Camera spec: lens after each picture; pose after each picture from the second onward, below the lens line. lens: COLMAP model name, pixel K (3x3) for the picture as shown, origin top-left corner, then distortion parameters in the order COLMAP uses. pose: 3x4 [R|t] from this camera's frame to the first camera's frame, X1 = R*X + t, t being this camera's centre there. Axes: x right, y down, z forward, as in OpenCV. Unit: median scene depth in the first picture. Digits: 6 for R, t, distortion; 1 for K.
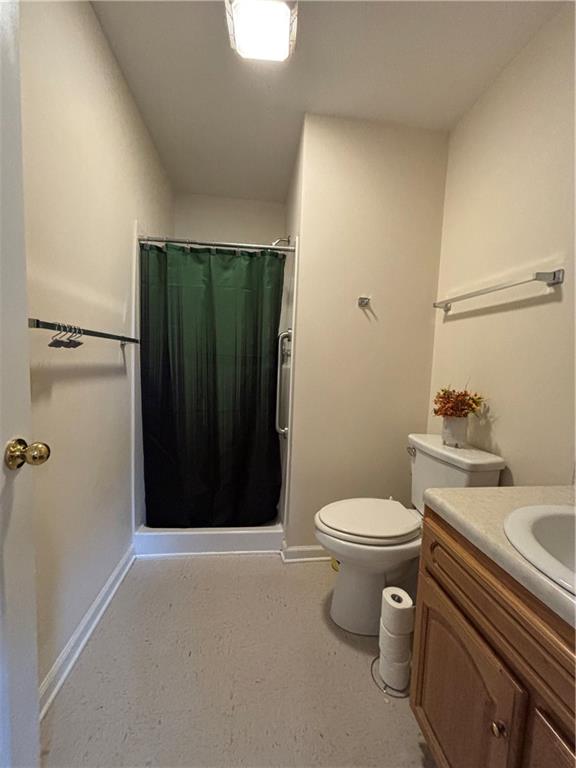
lens RADIAL K [[309.3, 0, 290.8], [0, 309.3, 382.2], [0, 0, 1]] dist [0.001050, 0.000010]
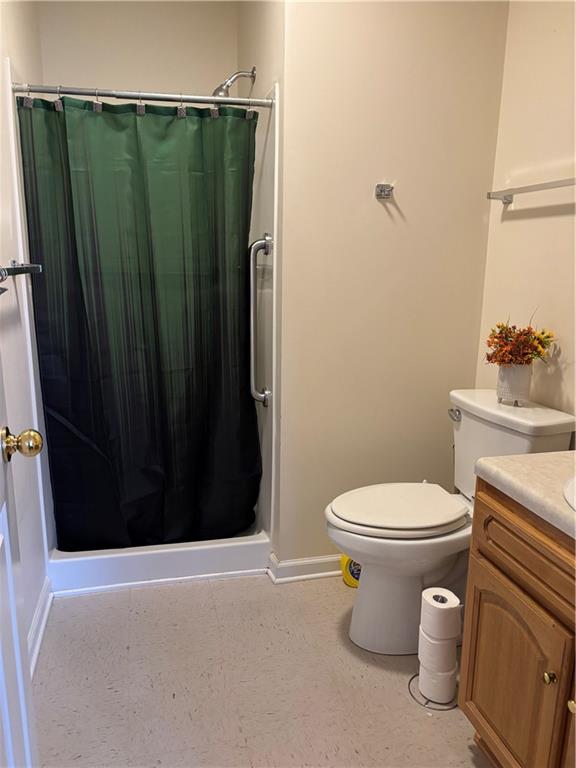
lens RADIAL K [[583.8, 0, 281.8], [0, 583.8, 379.2], [0, 0, 1]] dist [0.023878, -0.004605]
pose [[0.993342, -0.051578, 0.103008, -0.129433], [0.036687, 0.989251, 0.141552, -0.056904], [-0.109202, -0.136831, 0.984557, -0.248087]]
